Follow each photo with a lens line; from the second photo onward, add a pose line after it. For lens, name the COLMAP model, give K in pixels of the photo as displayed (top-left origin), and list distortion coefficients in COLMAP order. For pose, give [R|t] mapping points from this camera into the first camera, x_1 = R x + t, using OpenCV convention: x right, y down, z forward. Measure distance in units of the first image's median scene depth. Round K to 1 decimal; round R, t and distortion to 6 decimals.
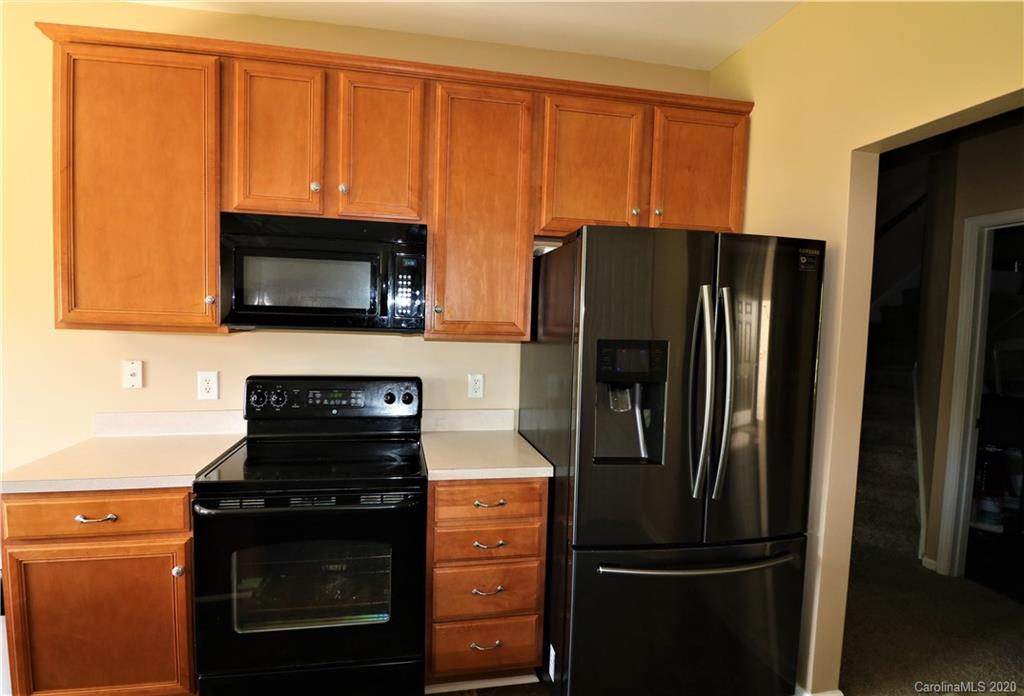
lens RADIAL K [[491.6, 0, 486.4], [0, 491.6, 351.2], [0, 0, 1]] dist [-0.012691, -0.000421]
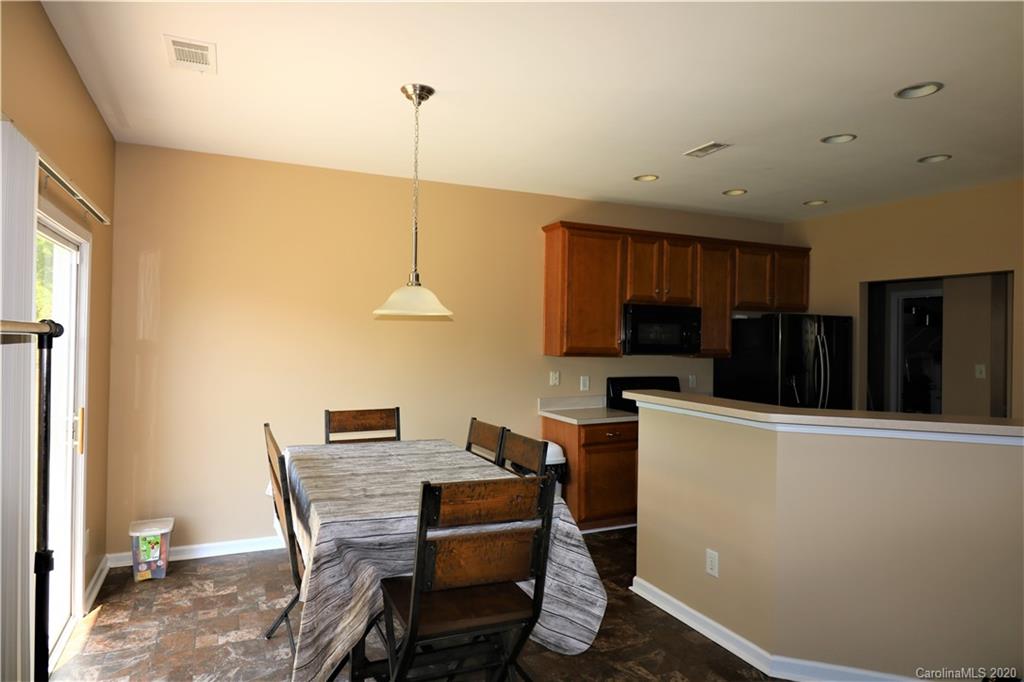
lens RADIAL K [[634.9, 0, 518.7], [0, 634.9, 334.0], [0, 0, 1]] dist [-0.002464, 0.035006]
pose [[0.964139, -0.007733, 0.265284, -1.580410], [0.024522, 0.997895, -0.060032, 0.019843], [-0.264261, 0.064384, 0.962300, -1.472986]]
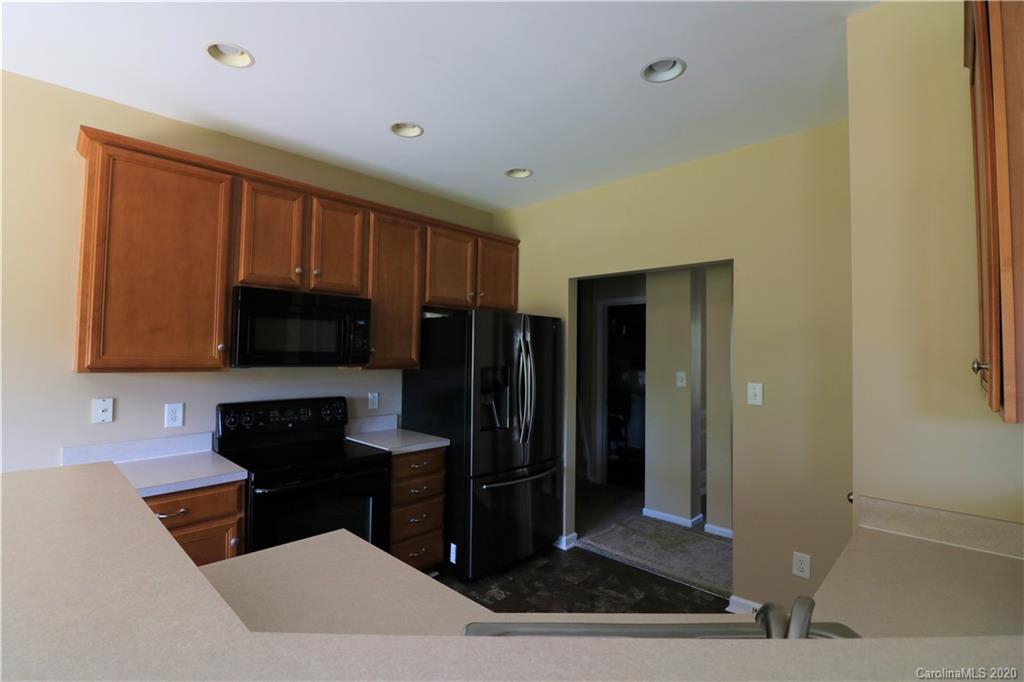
lens RADIAL K [[473.5, 0, 511.2], [0, 473.5, 337.2], [0, 0, 1]] dist [-0.016159, -0.000798]
pose [[0.804095, 0.003547, 0.594490, -0.620063], [0.043018, 0.997014, -0.064134, -0.012877], [-0.592943, 0.077143, 0.801541, -0.469108]]
